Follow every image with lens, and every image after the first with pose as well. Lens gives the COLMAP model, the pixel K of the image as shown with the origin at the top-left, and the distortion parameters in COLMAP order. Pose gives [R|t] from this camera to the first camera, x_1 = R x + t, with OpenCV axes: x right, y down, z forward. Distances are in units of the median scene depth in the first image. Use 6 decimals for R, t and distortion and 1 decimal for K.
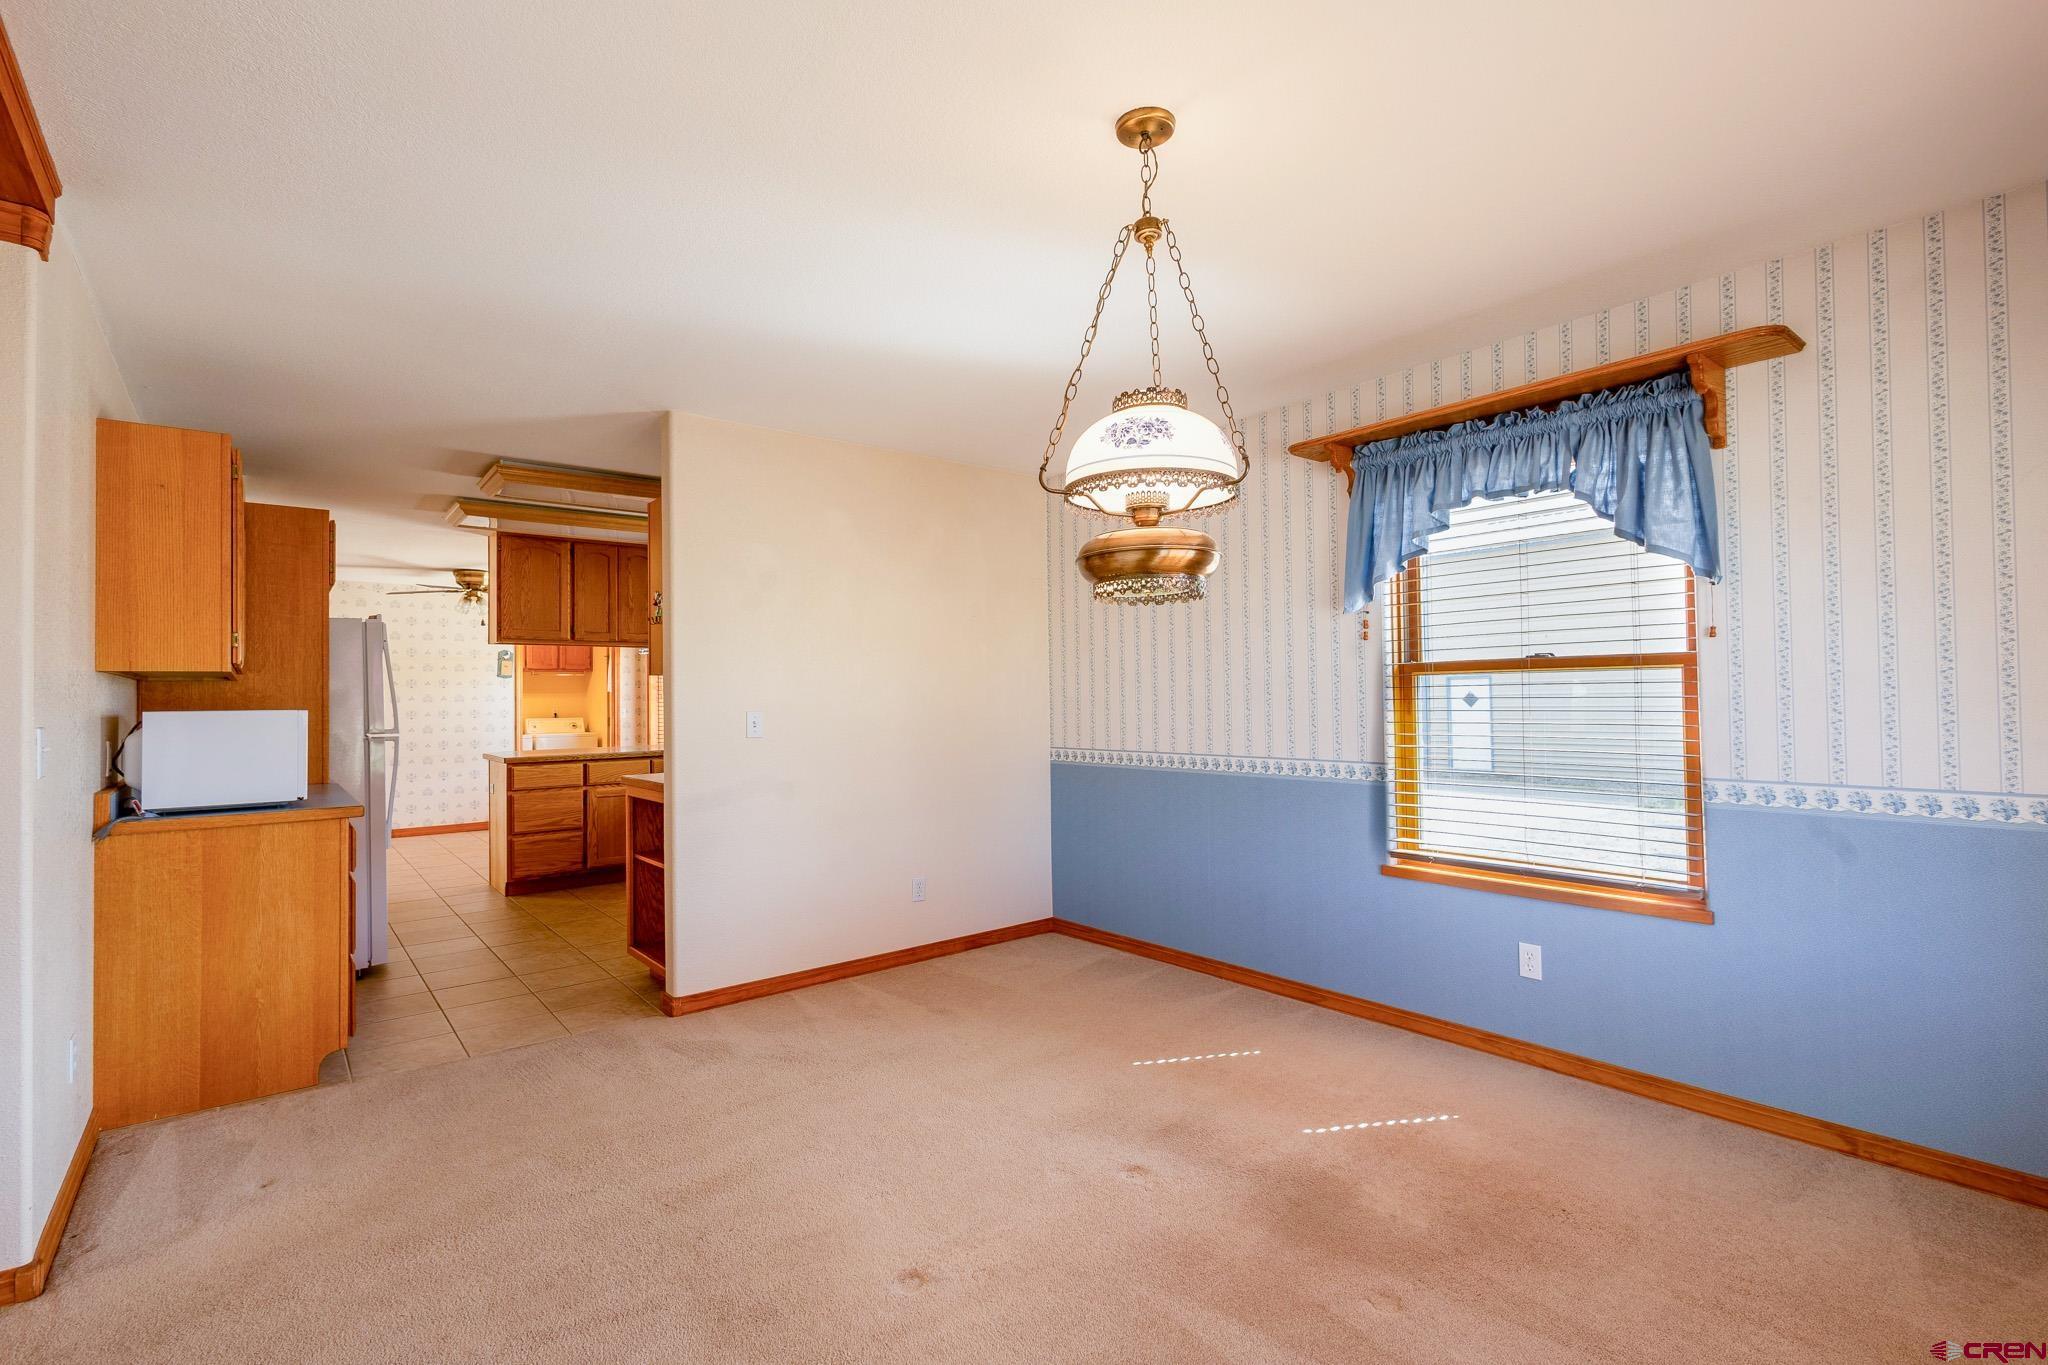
lens RADIAL K [[926.0, 0, 1028.8], [0, 926.0, 680.3], [0, 0, 1]] dist [0.005990, -0.000615]
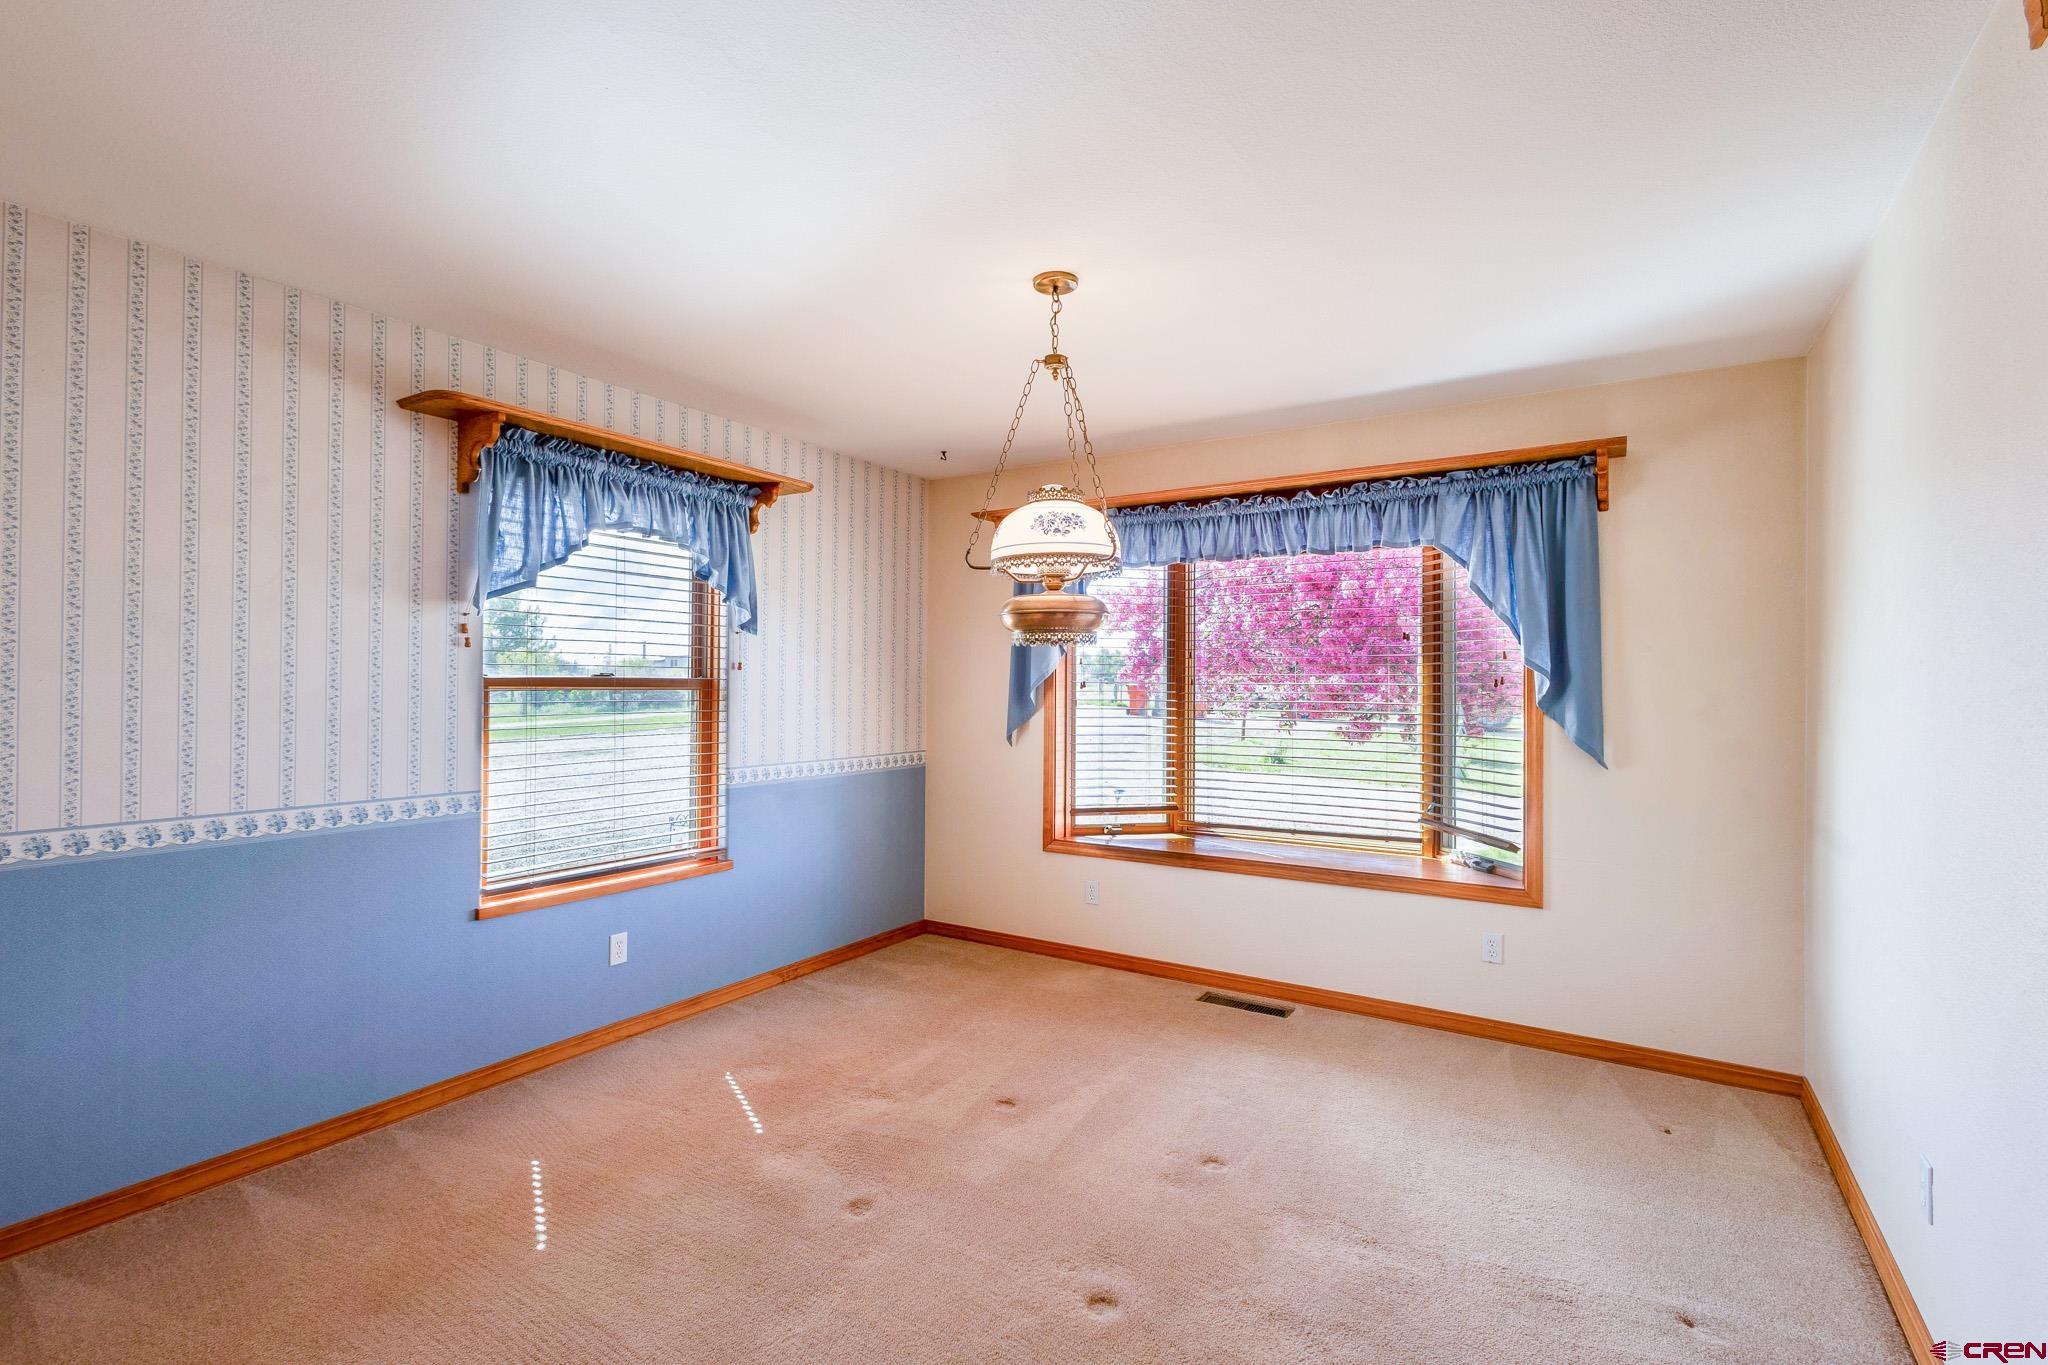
lens RADIAL K [[936.6, 0, 1024.0], [0, 936.6, 682.5], [0, 0, 1]] dist [0.014442, 0.000081]
pose [[-0.300512, 0.016874, 0.953629, -0.644932], [-0.016728, 0.999596, -0.022958, -0.000058], [-0.953631, -0.022851, -0.300109, 0.823485]]
